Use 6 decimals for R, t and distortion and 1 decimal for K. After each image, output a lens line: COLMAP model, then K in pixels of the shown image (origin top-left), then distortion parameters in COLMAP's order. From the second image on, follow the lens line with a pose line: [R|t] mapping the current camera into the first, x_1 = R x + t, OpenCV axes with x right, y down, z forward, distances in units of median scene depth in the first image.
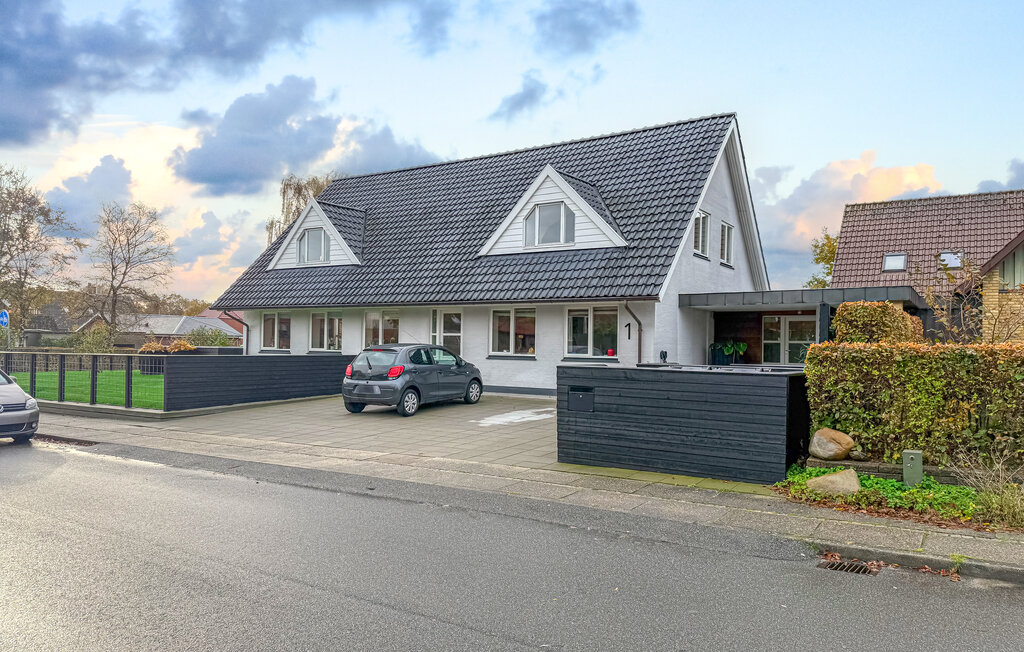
lens RADIAL K [[732.6, 0, 528.4], [0, 732.6, 325.1], [0, 0, 1]] dist [0.064141, 0.000912]
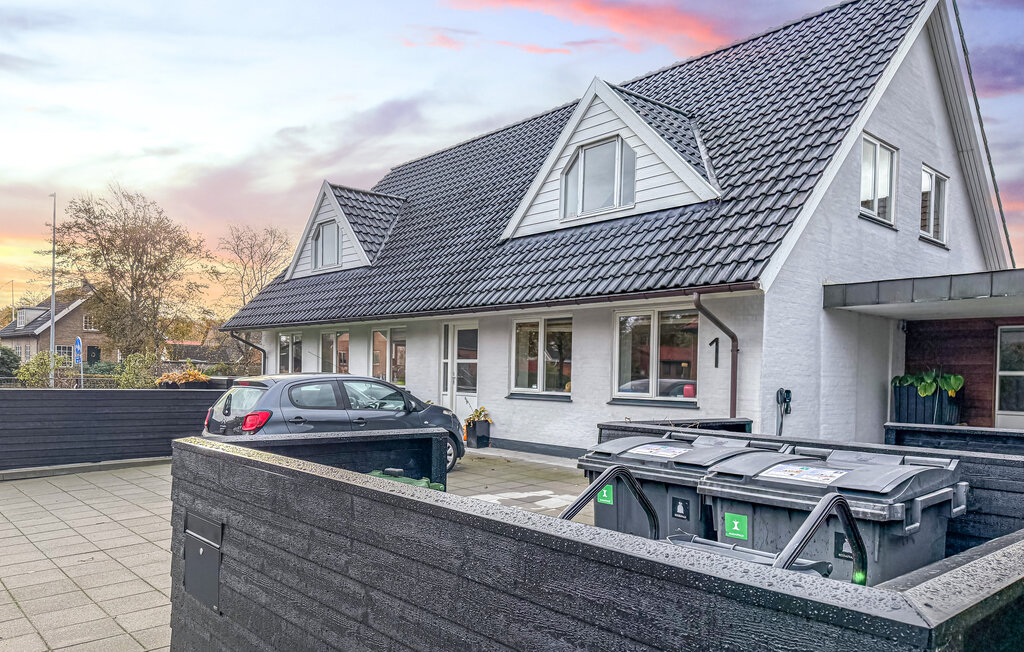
lens RADIAL K [[744.8, 0, 509.7], [0, 744.8, 396.5], [0, 0, 1]] dist [0.055411, -0.096877]
pose [[0.959754, 0.012176, -0.280578, 0.133401], [0.002448, 0.998659, 0.051711, 0.010726], [0.280831, -0.050317, 0.958437, 0.381773]]
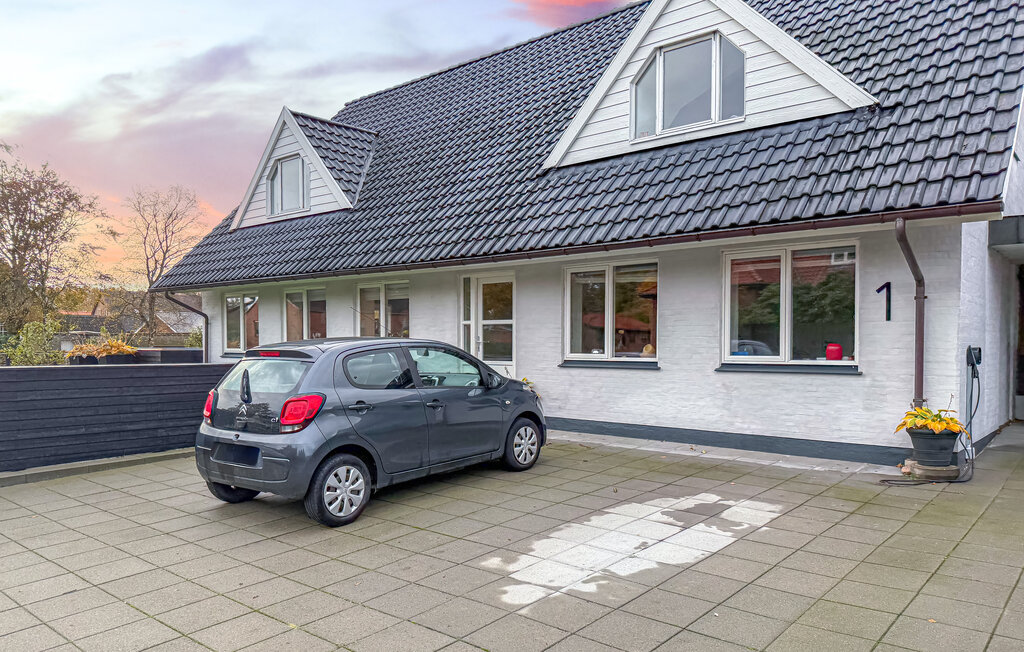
lens RADIAL K [[743.1, 0, 514.6], [0, 743.1, 371.7], [0, 0, 1]] dist [0.039462, -0.070031]
pose [[0.988561, -0.007044, -0.150654, -0.010052], [0.016783, 0.997842, 0.063472, 0.016027], [0.149882, -0.065275, 0.986547, 0.491652]]
